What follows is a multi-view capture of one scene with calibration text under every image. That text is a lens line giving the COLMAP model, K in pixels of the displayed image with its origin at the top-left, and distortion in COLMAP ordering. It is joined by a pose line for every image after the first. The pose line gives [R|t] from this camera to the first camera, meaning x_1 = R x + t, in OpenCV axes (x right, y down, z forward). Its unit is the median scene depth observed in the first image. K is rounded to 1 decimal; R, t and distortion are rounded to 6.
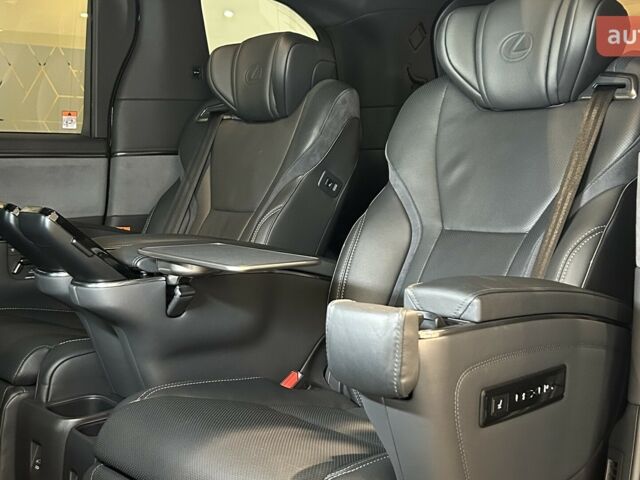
lens RADIAL K [[846.0, 0, 325.9], [0, 846.0, 240.2], [0, 0, 1]] dist [0.213313, -0.708652]
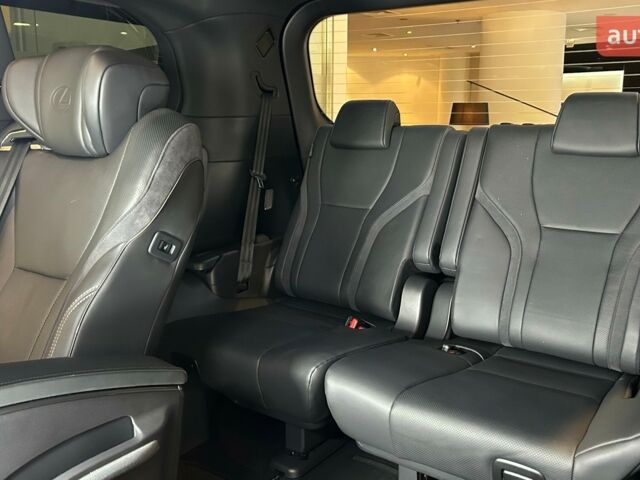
lens RADIAL K [[639.5, 0, 320.0], [0, 639.5, 240.0], [0, 0, 1]] dist [0.146208, -0.312312]
pose [[0.980861, -0.031172, 0.192199, 0.031461], [0.012933, 0.995352, 0.095431, -0.130592], [-0.194280, -0.091119, 0.976705, 0.394283]]
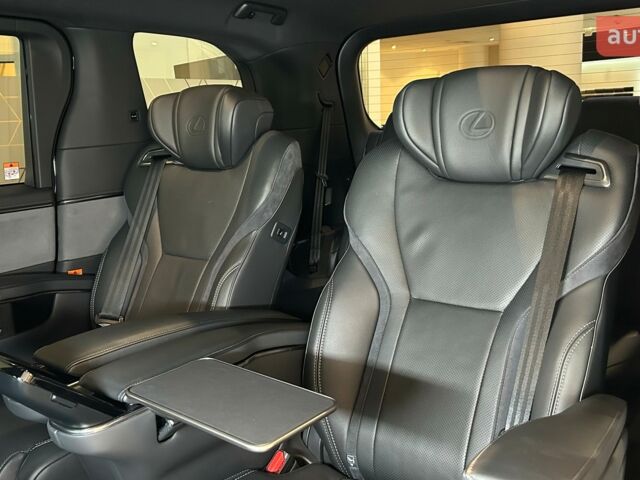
lens RADIAL K [[639.5, 0, 320.0], [0, 639.5, 240.0], [0, 0, 1]] dist [0.146208, -0.312312]
pose [[0.985112, -0.065025, 0.159139, -0.077338], [0.049661, 0.993878, 0.098690, -0.137491], [-0.164582, -0.089317, 0.982311, 0.200787]]
